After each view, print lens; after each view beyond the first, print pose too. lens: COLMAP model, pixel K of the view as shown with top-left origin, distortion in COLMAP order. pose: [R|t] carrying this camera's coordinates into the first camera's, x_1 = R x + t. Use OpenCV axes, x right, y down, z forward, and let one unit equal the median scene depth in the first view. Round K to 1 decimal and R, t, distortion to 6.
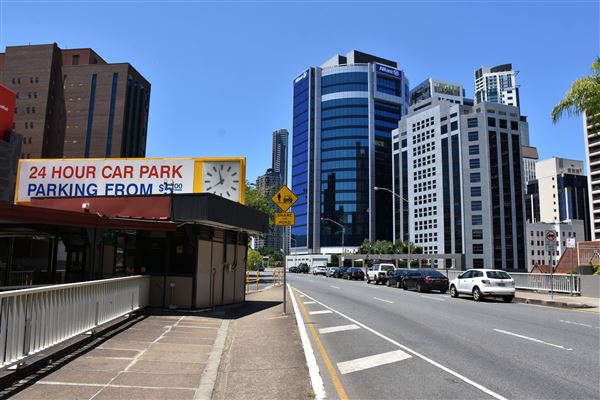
lens RADIAL K [[473.3, 0, 298.9], [0, 473.3, 207.0], [0, 0, 1]] dist [-0.145929, 0.109838]
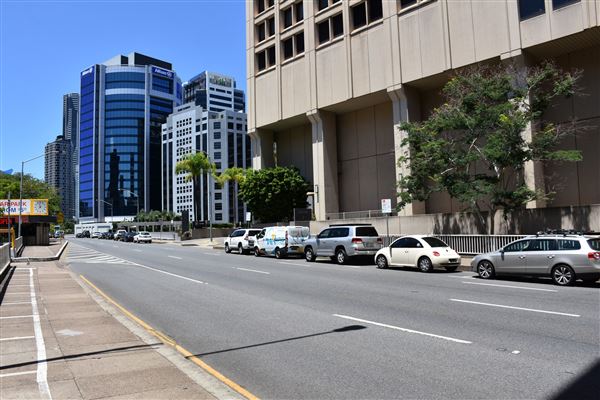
lens RADIAL K [[473.3, 0, 298.9], [0, 473.3, 207.0], [0, 0, 1]] dist [-0.145929, 0.109838]
pose [[0.914661, -0.017311, 0.403850, 0.022880], [-0.013790, 0.997165, 0.073977, -0.036491], [-0.403986, -0.073233, 0.911829, -0.301742]]
